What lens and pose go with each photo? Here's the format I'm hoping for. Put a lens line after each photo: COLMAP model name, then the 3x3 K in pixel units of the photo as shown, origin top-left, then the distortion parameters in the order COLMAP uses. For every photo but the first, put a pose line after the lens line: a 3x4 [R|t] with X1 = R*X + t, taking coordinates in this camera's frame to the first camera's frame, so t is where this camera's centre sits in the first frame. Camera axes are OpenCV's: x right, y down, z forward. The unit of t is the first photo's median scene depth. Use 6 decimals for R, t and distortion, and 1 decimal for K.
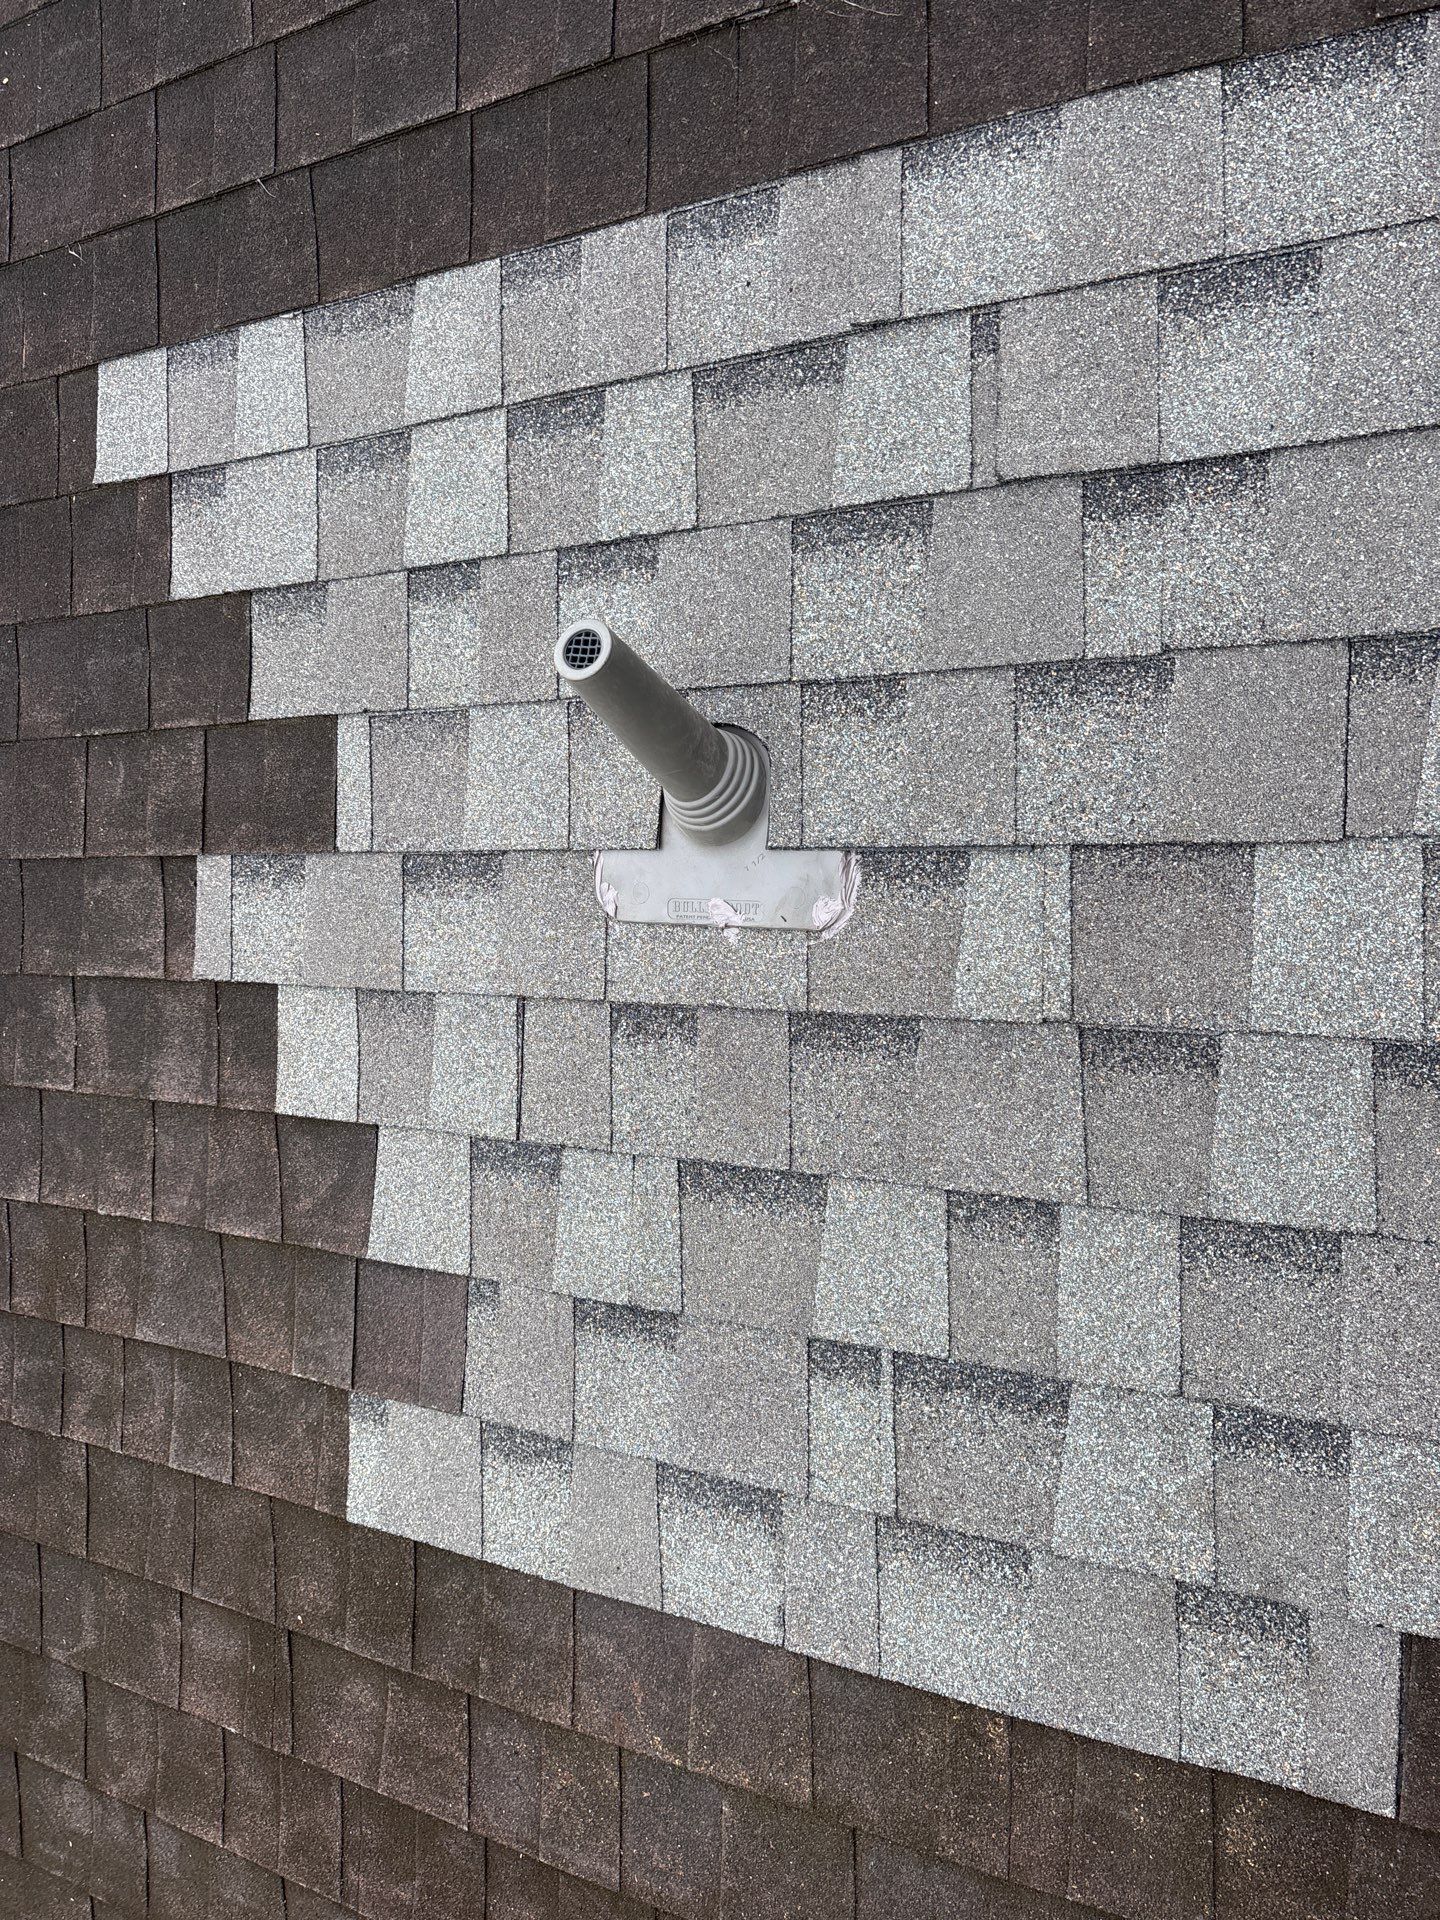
lens RADIAL K [[1452.1, 0, 714.5], [0, 1452.1, 950.9], [0, 0, 1]] dist [0.036825, -0.040724]
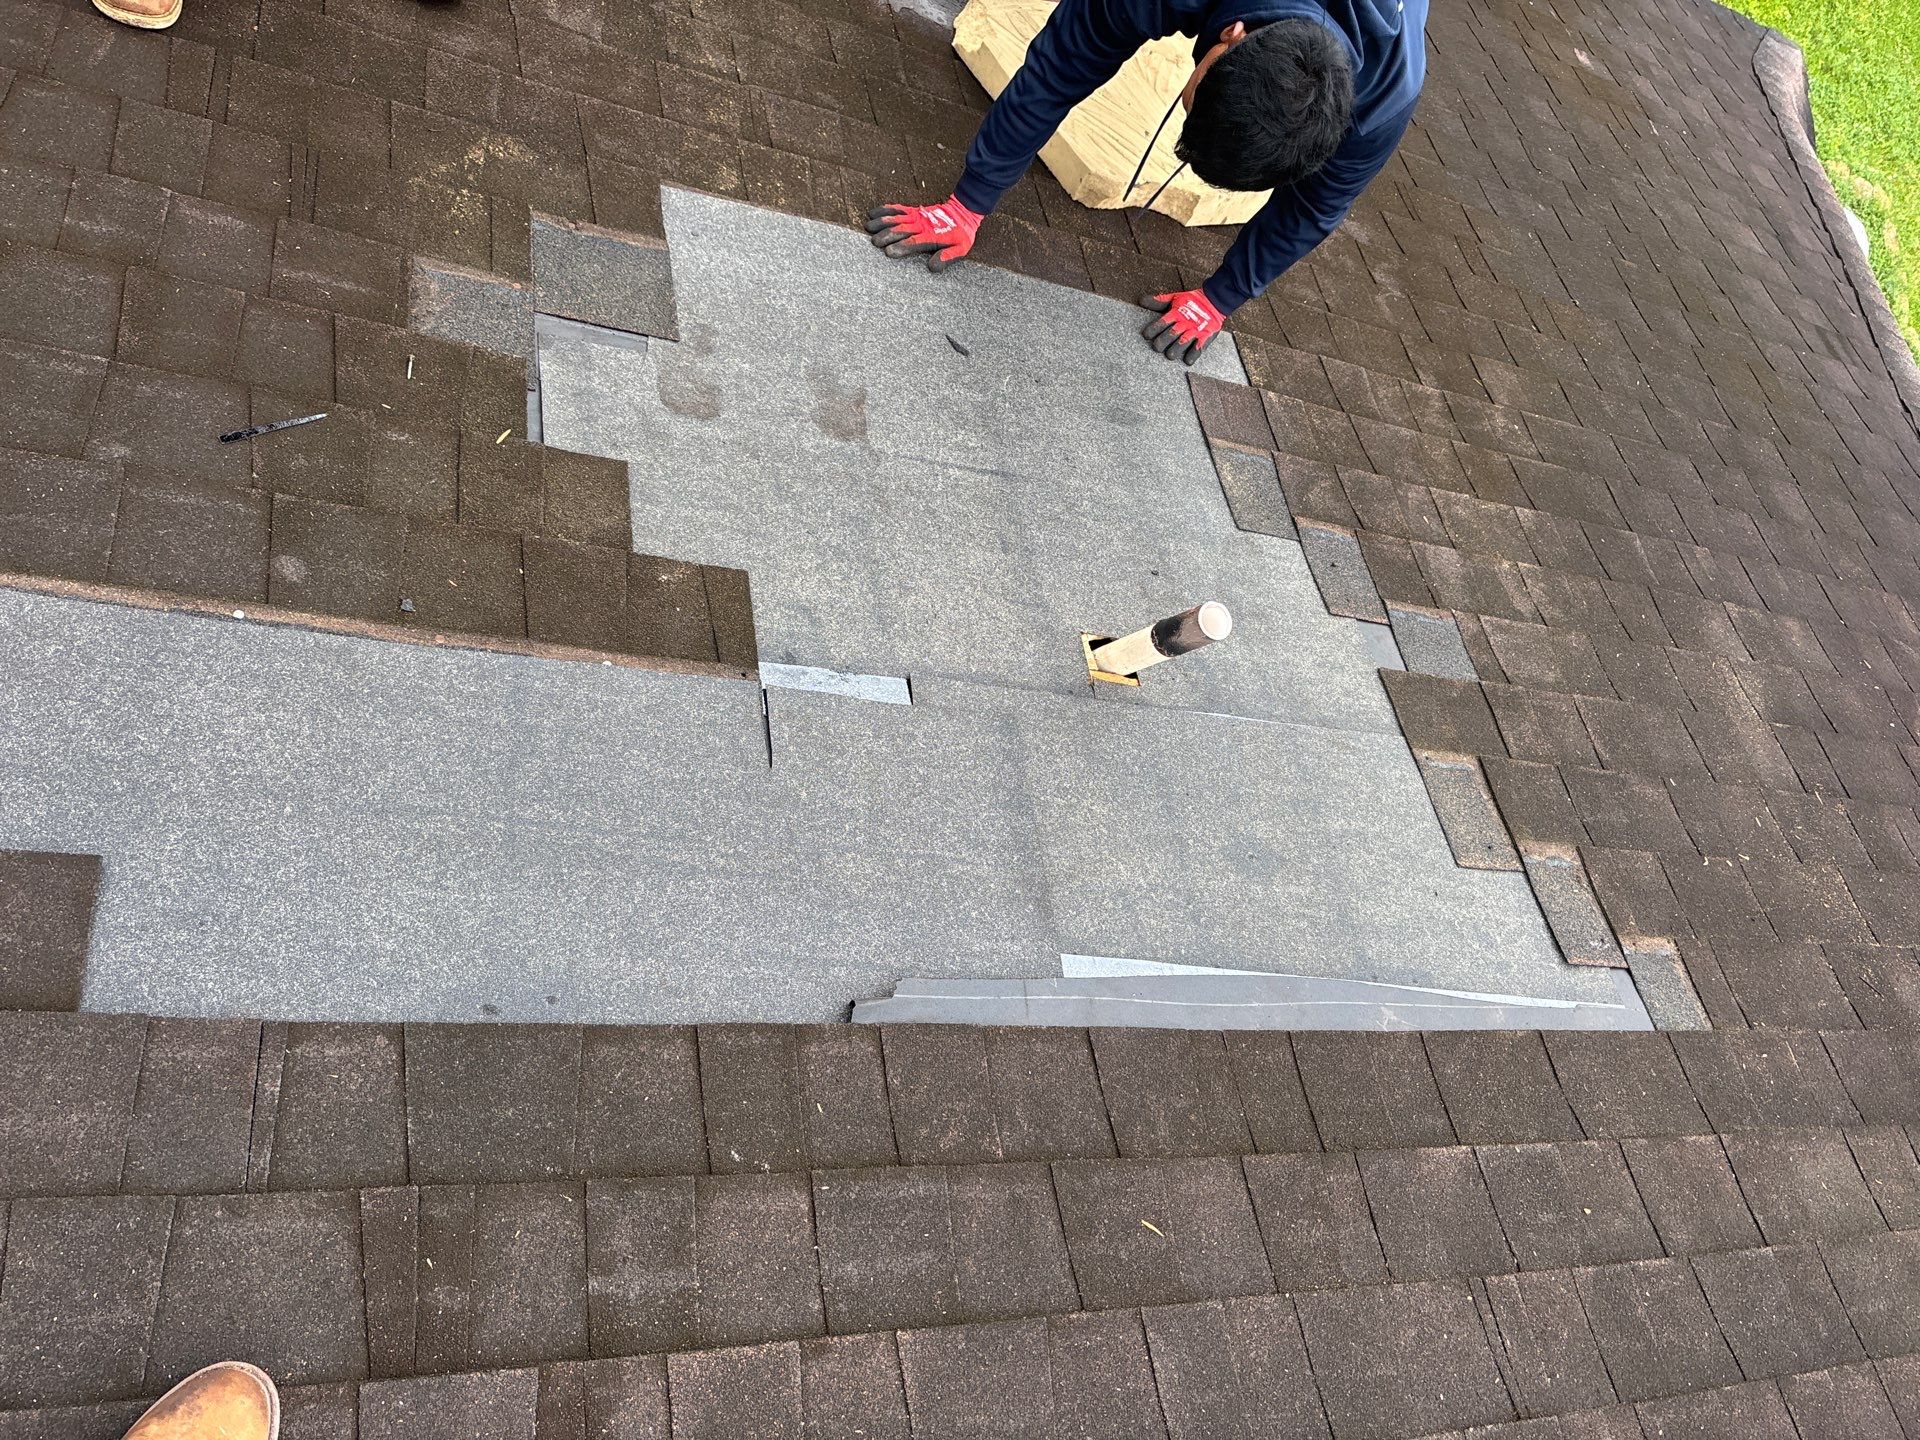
lens RADIAL K [[1452.1, 0, 967.8], [0, 1452.1, 727.3], [0, 0, 1]] dist [0.036825, -0.040724]
pose [[-0.980763, 0.191073, -0.039930, 0.217123], [-0.185616, -0.849568, 0.493741, -0.818236], [0.060417, 0.491655, 0.868692, -0.232210]]
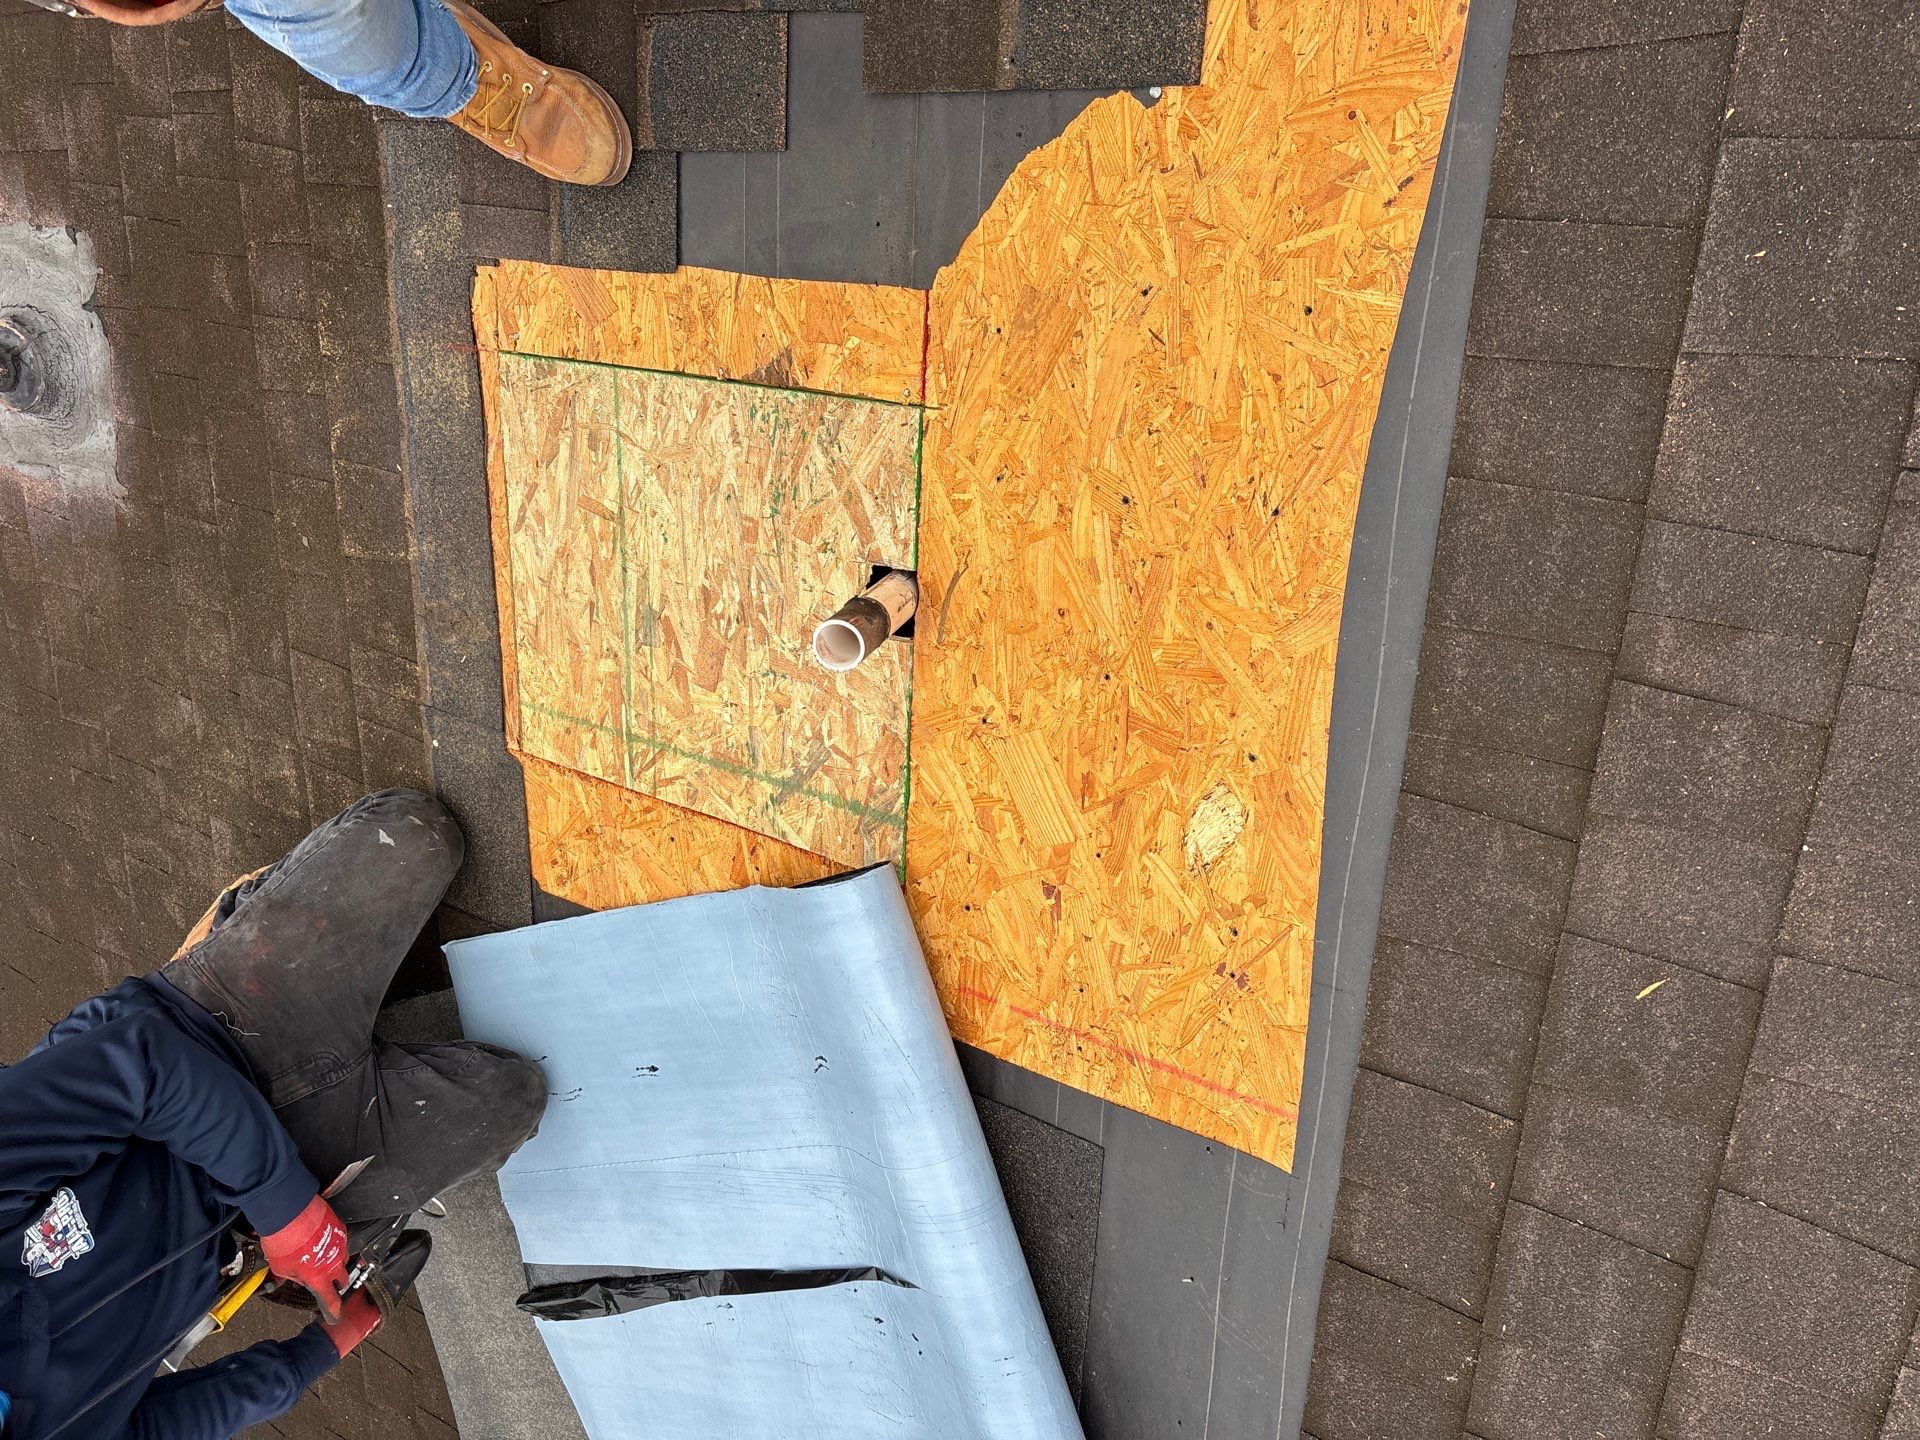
lens RADIAL K [[1452.1, 0, 969.1], [0, 1452.1, 716.0], [0, 0, 1]] dist [0.036825, -0.040724]
pose [[0.237095, 0.708320, 0.664882, -0.618870], [-0.848096, -0.182897, 0.497275, -0.686294], [0.473835, -0.681785, 0.557360, 0.335651]]
